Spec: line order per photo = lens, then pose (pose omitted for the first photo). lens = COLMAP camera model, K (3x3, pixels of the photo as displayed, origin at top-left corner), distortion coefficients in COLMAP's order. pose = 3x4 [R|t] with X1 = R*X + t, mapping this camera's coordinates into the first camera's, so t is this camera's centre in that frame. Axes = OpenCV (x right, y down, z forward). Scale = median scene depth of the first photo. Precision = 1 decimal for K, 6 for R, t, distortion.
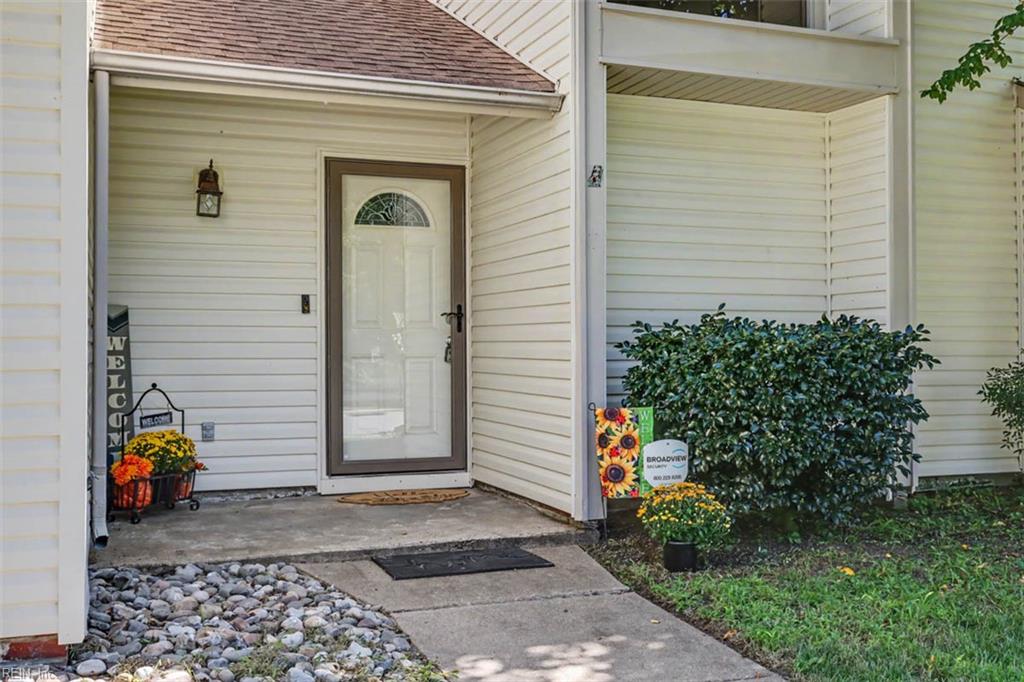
lens RADIAL K [[1054.6, 0, 511.9], [0, 1054.6, 340.6], [0, 0, 1]] dist [0.005959, 0.000000]
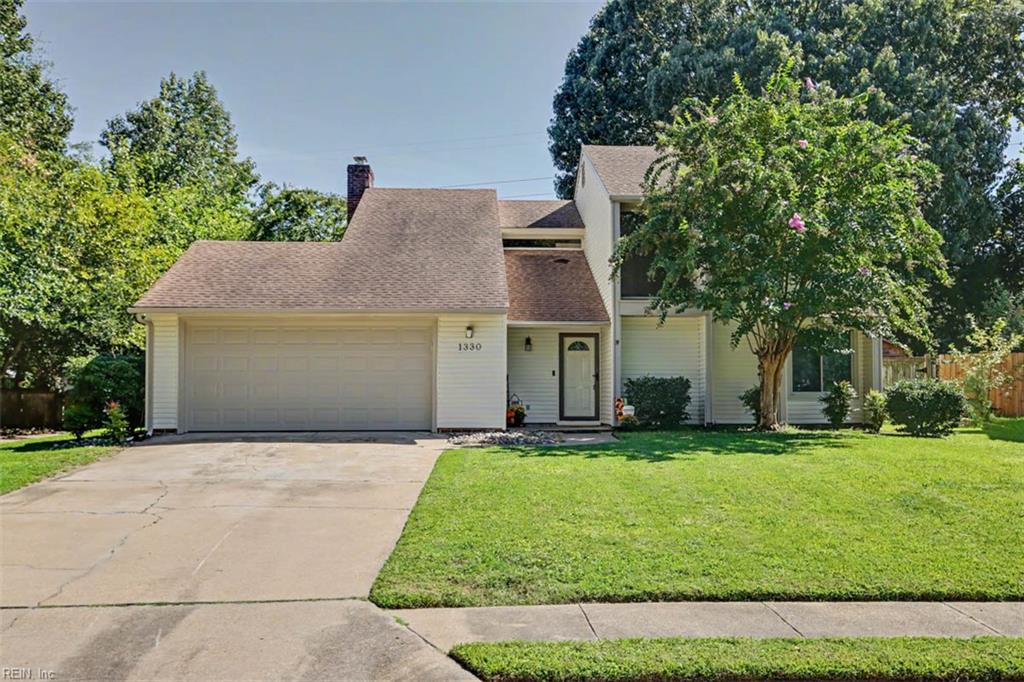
lens RADIAL K [[828.3, 0, 512.2], [0, 828.3, 342.3], [0, 0, 1]] dist [-0.000524, -0.000039]
pose [[0.950575, -0.017305, -0.310011, 0.579494], [-0.000572, 0.998346, -0.057483, 0.024305], [0.310493, 0.054819, 0.948994, -1.837381]]
